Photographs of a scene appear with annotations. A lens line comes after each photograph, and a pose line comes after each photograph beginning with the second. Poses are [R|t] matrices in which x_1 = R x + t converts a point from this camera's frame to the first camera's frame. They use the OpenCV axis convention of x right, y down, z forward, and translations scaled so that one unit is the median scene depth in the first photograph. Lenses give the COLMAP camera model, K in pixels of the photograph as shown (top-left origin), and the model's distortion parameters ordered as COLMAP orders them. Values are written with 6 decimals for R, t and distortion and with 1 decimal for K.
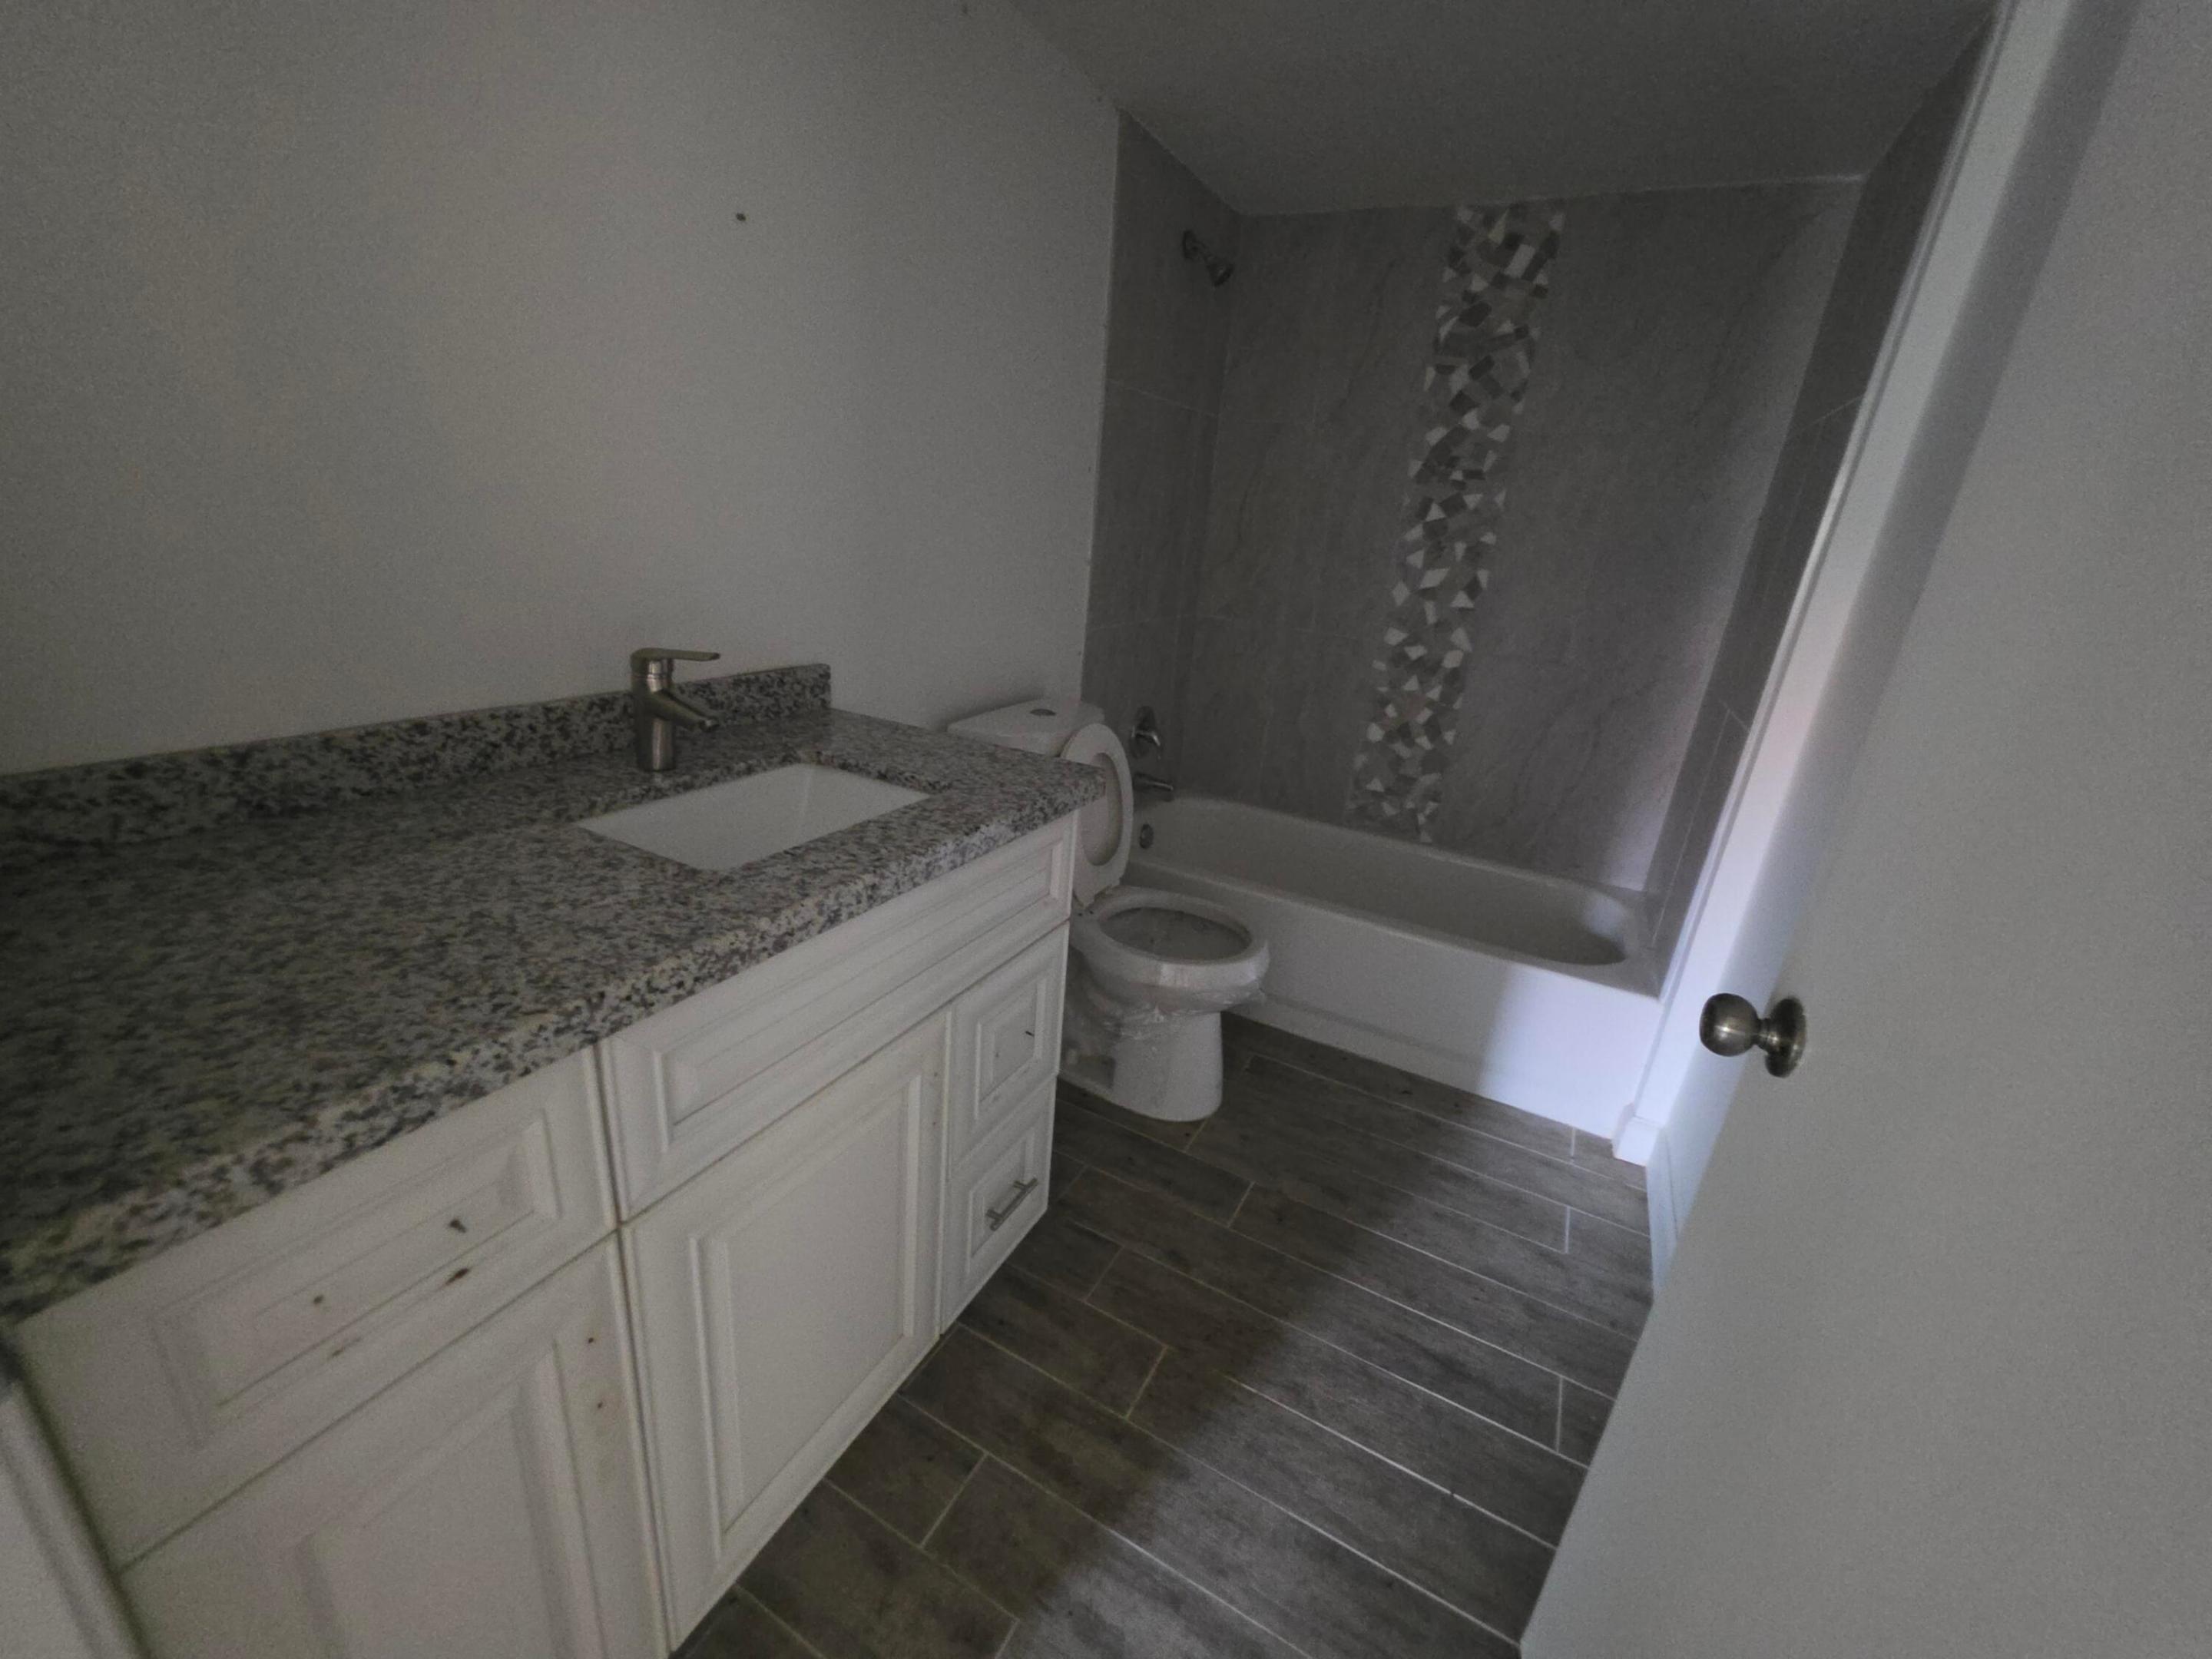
lens RADIAL K [[899.8, 0, 1103.9], [0, 899.8, 831.6], [0, 0, 1]] dist [-0.002389, 0.000672]
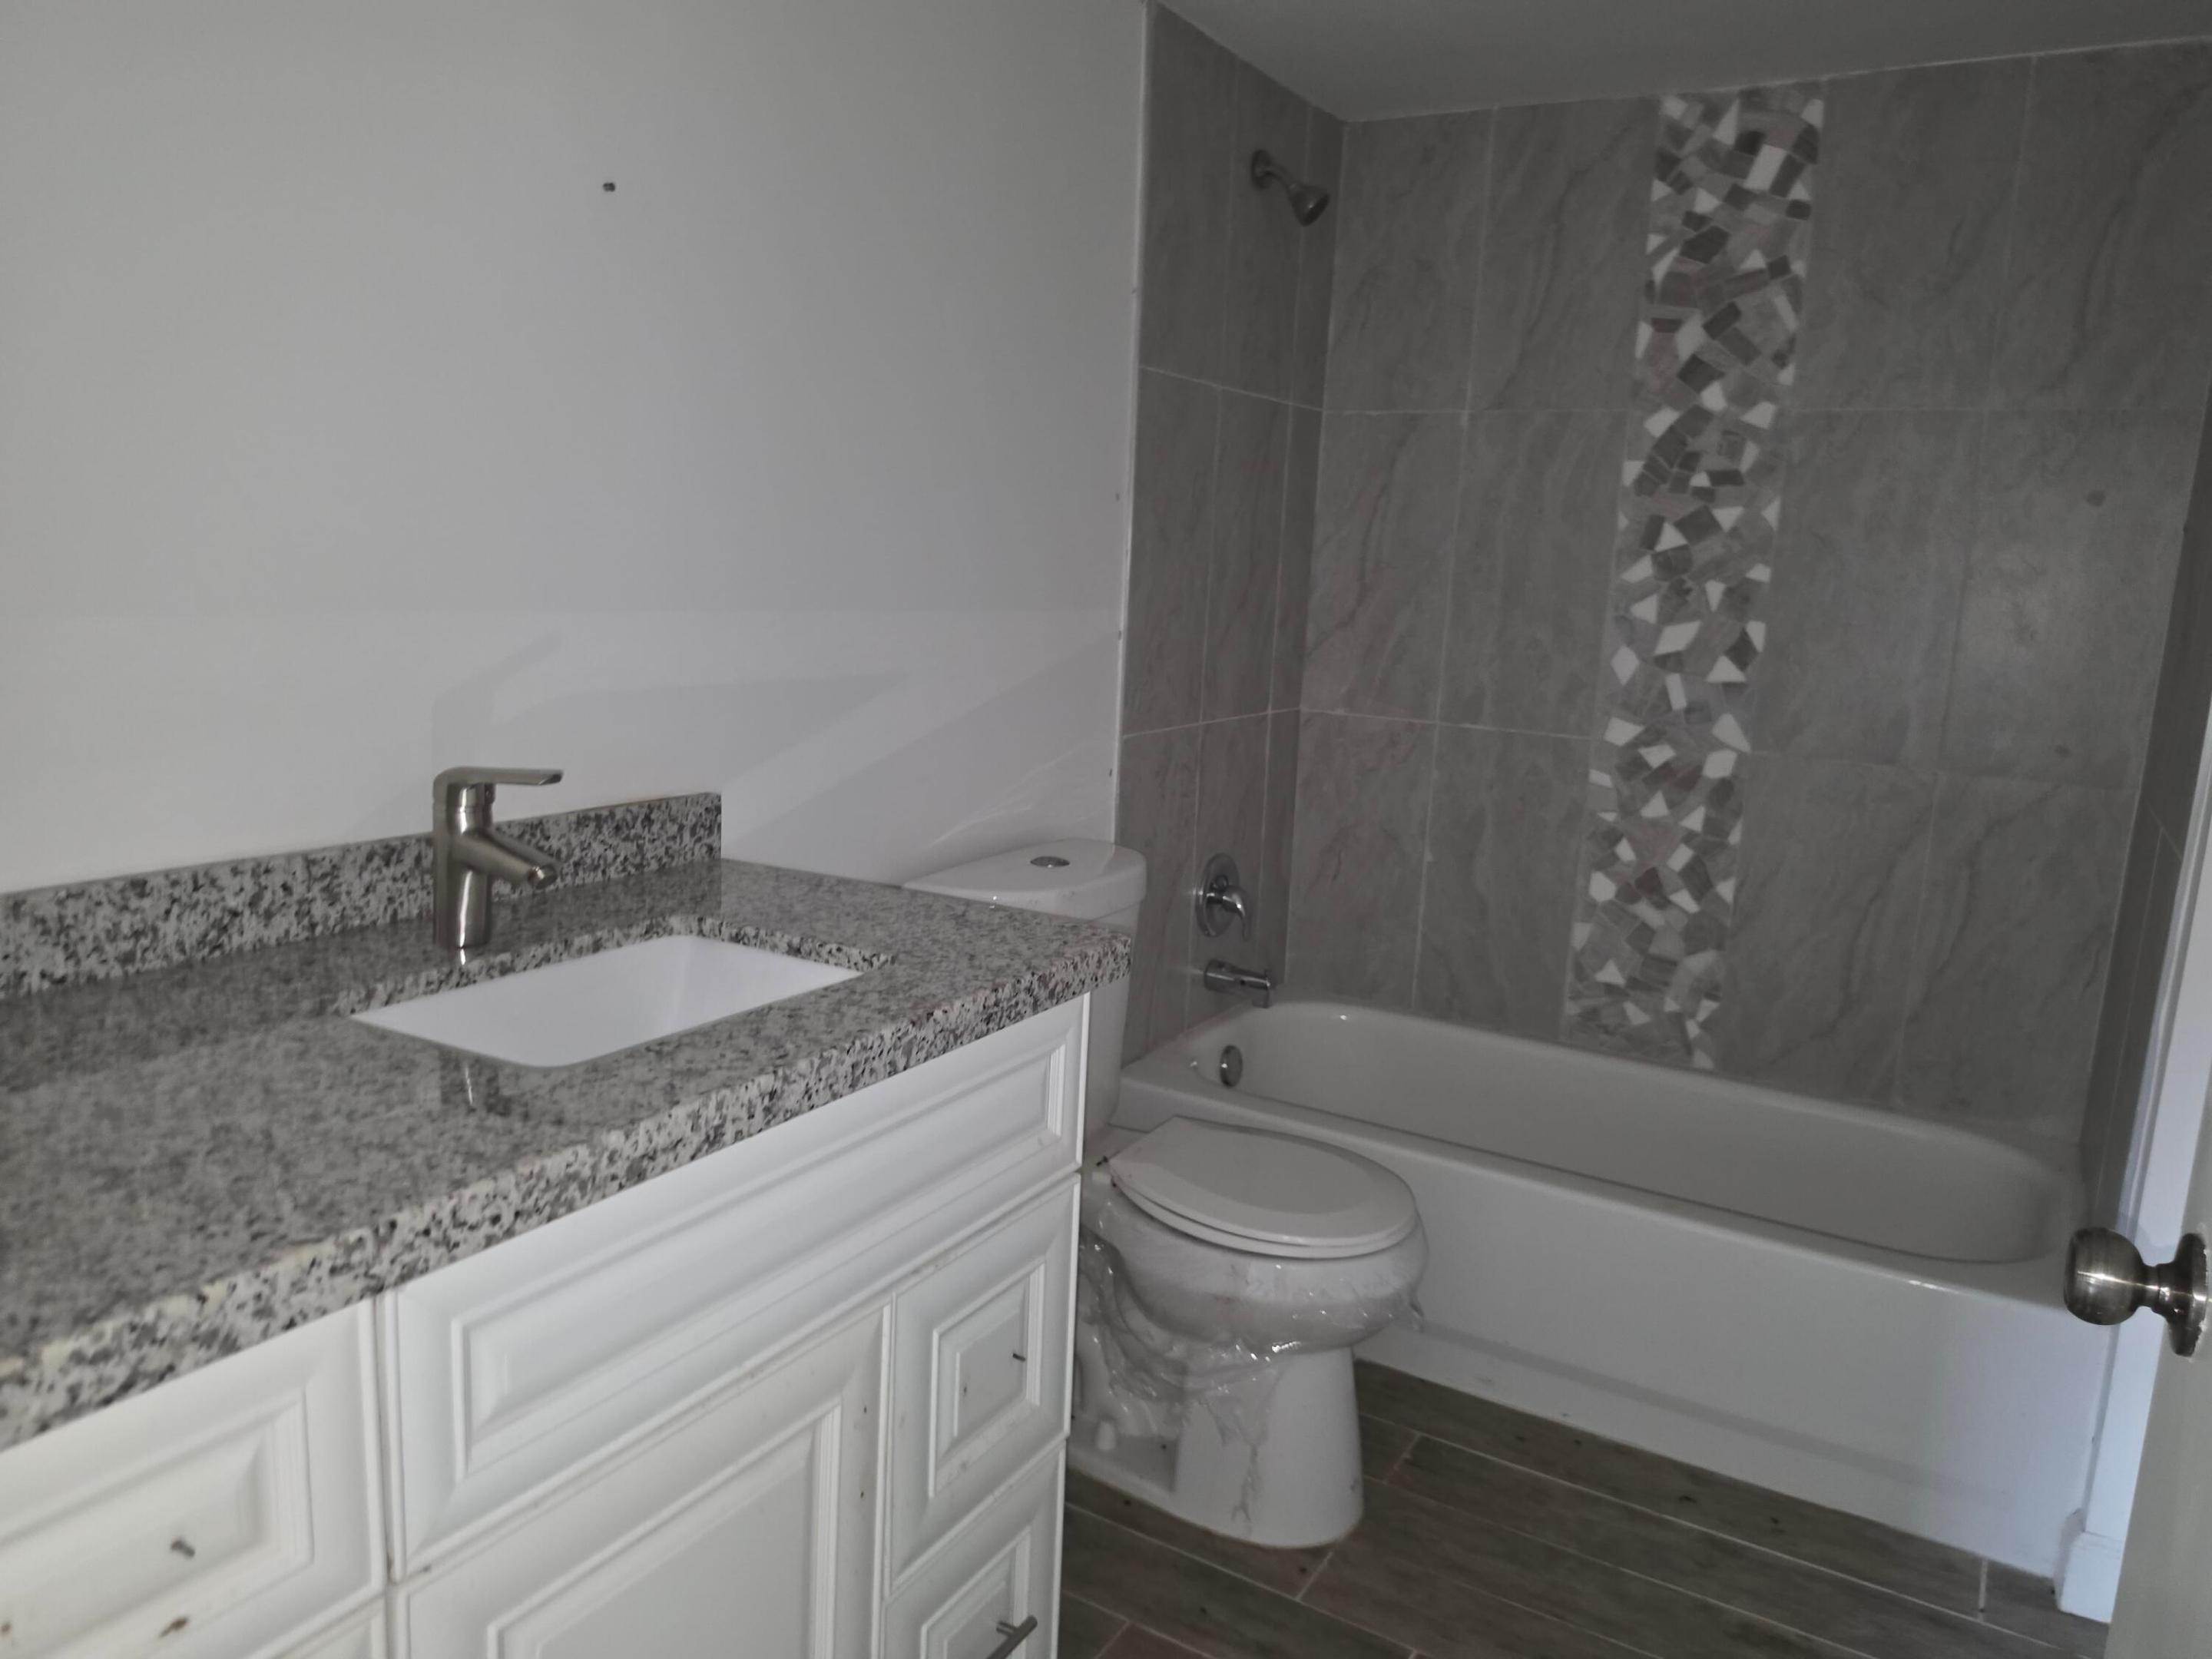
lens RADIAL K [[1559.8, 0, 1106.0], [0, 1559.8, 829.5], [0, 0, 1]] dist [0.099578, -0.172275]
pose [[0.998255, -0.026172, -0.052940, 0.036989], [0.016955, 0.985711, -0.167592, 0.037150], [0.056570, 0.166402, 0.984434, -0.111281]]
